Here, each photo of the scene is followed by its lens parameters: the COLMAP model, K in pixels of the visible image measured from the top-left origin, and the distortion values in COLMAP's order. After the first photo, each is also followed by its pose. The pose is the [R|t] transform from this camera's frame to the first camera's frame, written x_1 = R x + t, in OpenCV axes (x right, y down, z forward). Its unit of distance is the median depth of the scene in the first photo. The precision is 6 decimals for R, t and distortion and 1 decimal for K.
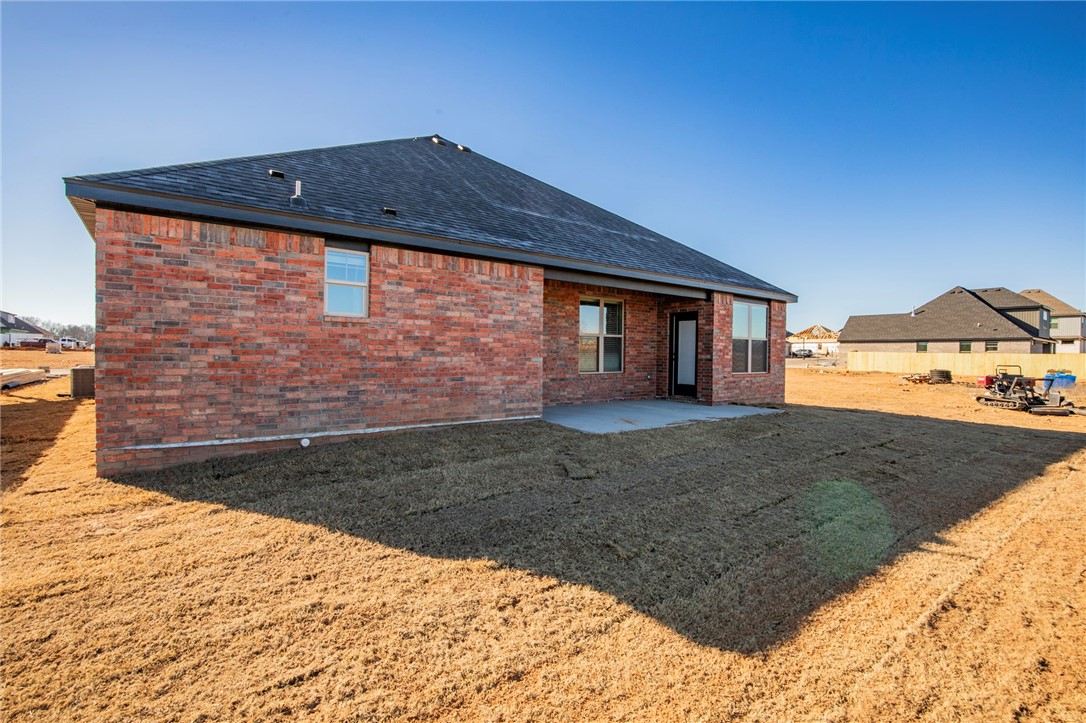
lens RADIAL K [[506.7, 0, 543.9], [0, 506.7, 361.6], [0, 0, 1]] dist [-0.021290, 0.000131]
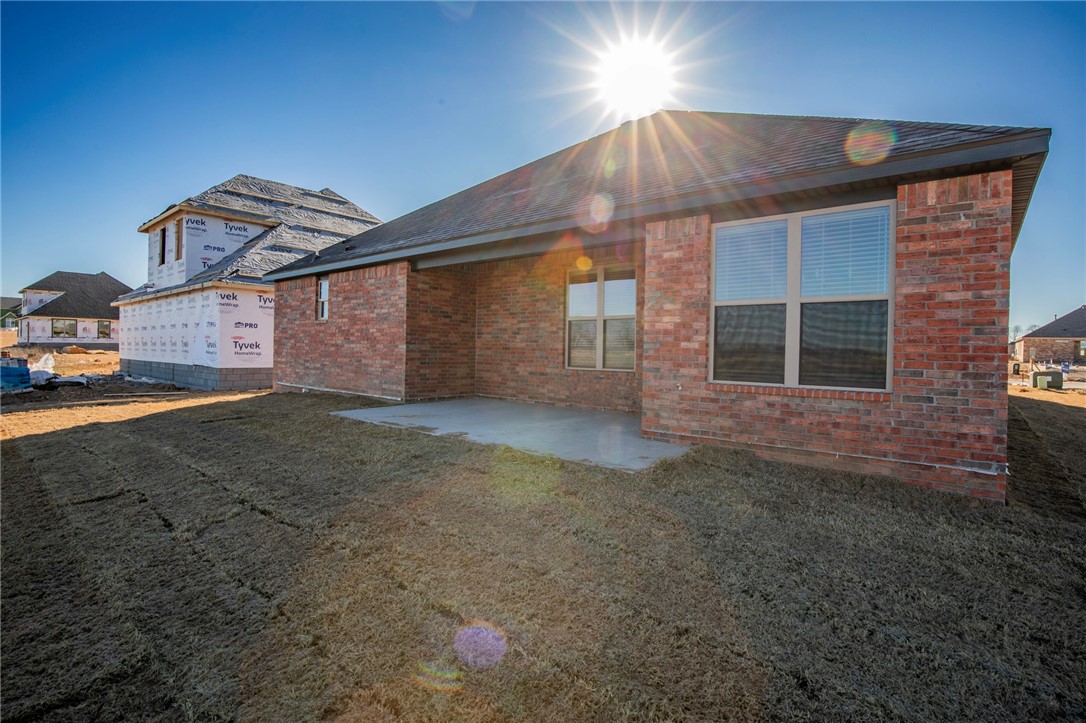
lens RADIAL K [[506.7, 0, 544.9], [0, 506.7, 356.2], [0, 0, 1]] dist [-0.021290, 0.000131]
pose [[0.223876, 0.008433, -0.974581, 1.155414], [-0.028649, 0.999587, 0.002068, 0.005567], [0.974197, 0.027458, 0.224025, 1.101016]]
